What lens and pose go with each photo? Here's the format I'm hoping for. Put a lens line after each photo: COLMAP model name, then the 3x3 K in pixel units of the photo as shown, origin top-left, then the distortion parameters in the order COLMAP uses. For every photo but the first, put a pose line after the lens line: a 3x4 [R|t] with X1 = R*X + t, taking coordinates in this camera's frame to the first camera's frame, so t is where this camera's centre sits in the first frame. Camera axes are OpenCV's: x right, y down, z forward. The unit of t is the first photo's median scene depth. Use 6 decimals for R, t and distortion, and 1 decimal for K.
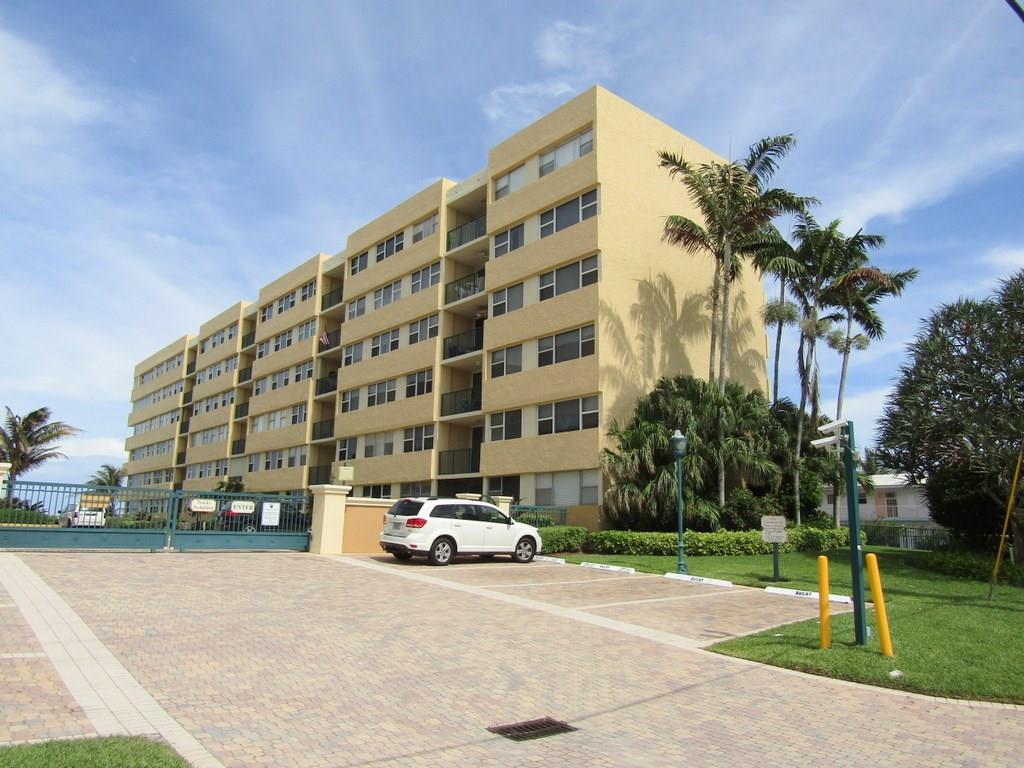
lens RADIAL K [[729.9, 0, 512.0], [0, 729.9, 384.0], [0, 0, 1]] dist [-0.008270, -0.001314]
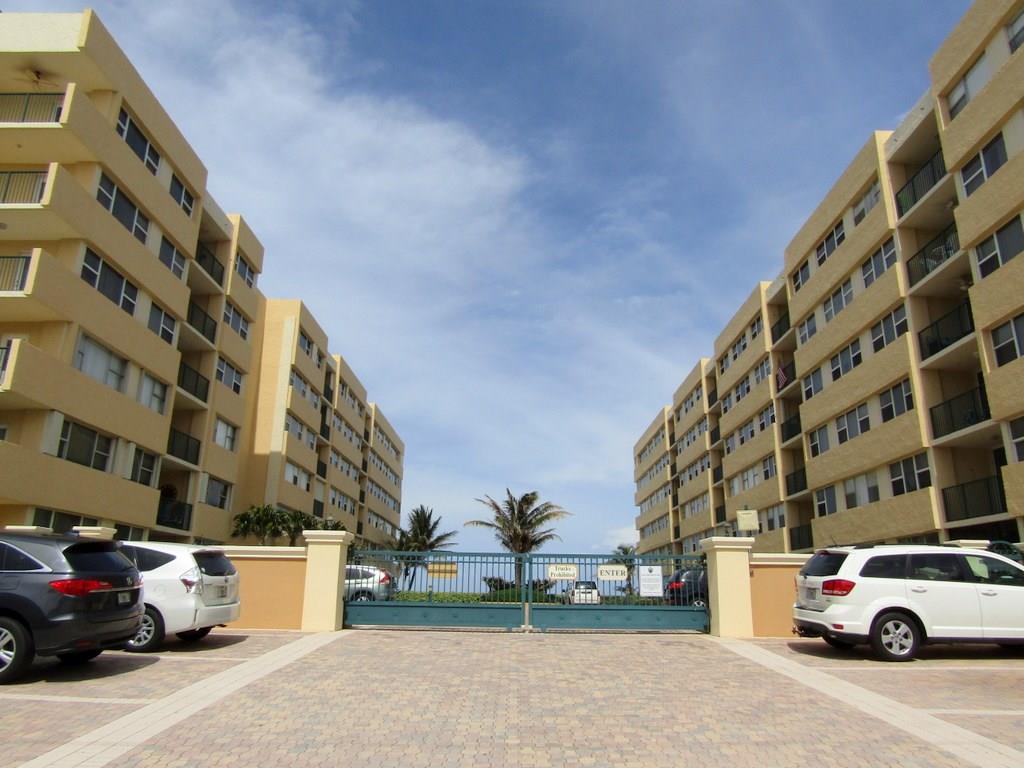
lens RADIAL K [[729.9, 0, 512.0], [0, 729.9, 384.0], [0, 0, 1]] dist [-0.008270, -0.001314]
pose [[0.759477, -0.196044, -0.620292, 0.036690], [0.132133, 0.980123, -0.147987, 0.039080], [0.636974, 0.030432, 0.770284, 0.176906]]
